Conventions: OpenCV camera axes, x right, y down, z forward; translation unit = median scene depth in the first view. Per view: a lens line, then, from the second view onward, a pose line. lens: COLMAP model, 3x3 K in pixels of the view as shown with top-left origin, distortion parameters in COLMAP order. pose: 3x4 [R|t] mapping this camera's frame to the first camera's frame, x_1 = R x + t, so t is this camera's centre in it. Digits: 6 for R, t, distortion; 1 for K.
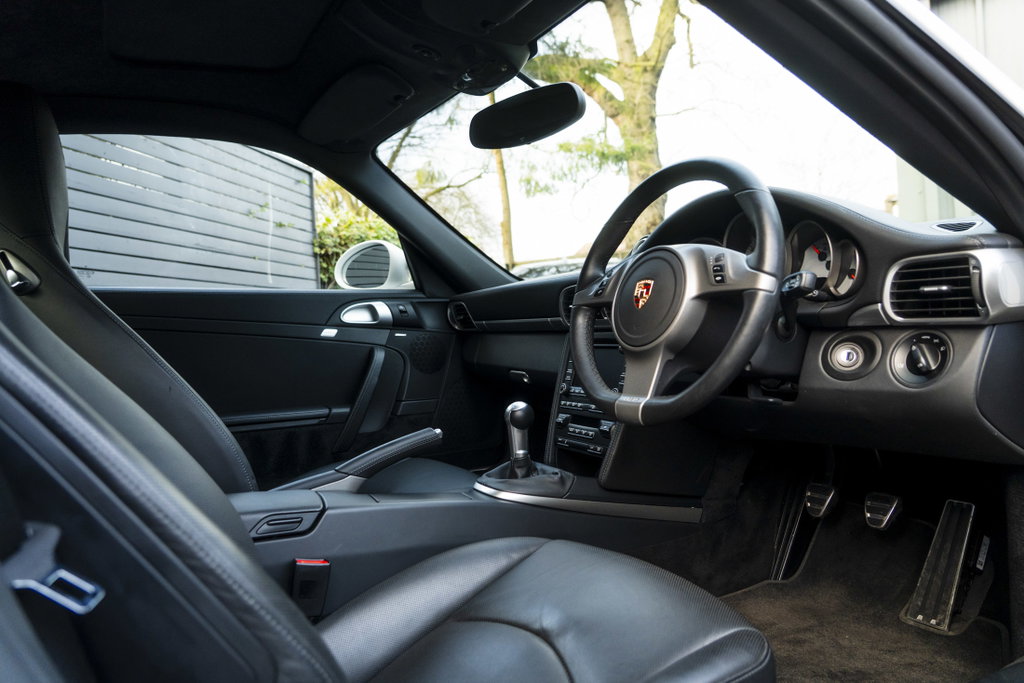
lens RADIAL K [[713.6, 0, 511.3], [0, 713.6, 335.5], [0, 0, 1]] dist [-0.013077, -0.000274]
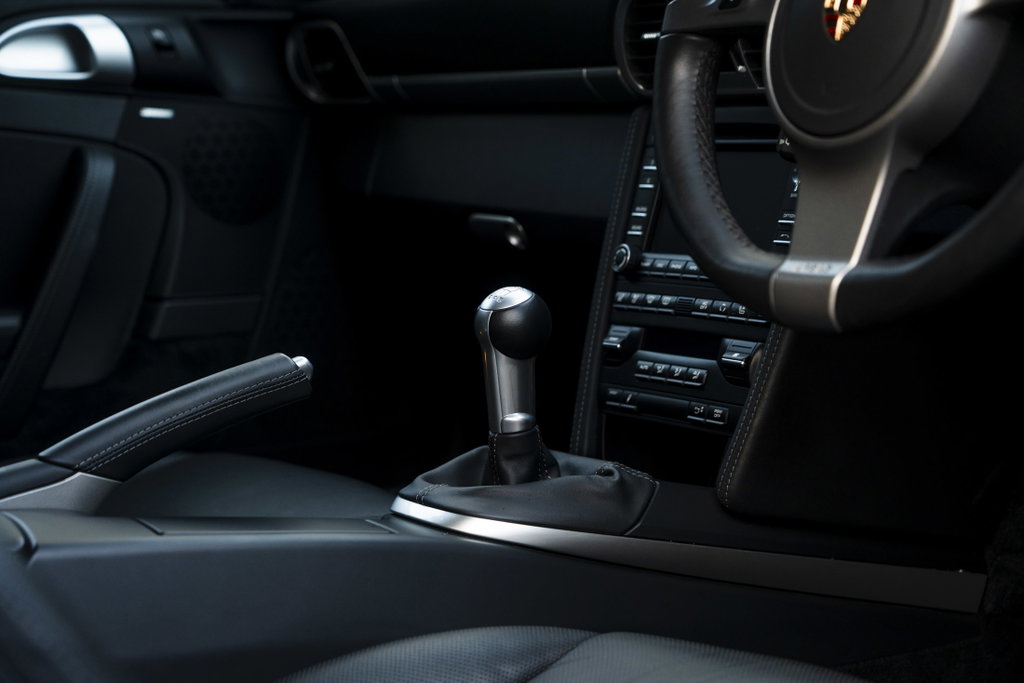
lens RADIAL K [[2213.5, 0, 509.8], [0, 2213.5, 341.6], [0, 0, 1]] dist [0.189037, 0.000000]
pose [[0.999155, 0.003833, 0.040922, -0.038479], [-0.007679, 0.995520, 0.094244, 0.009908], [-0.040378, -0.094479, 0.994708, -0.179955]]
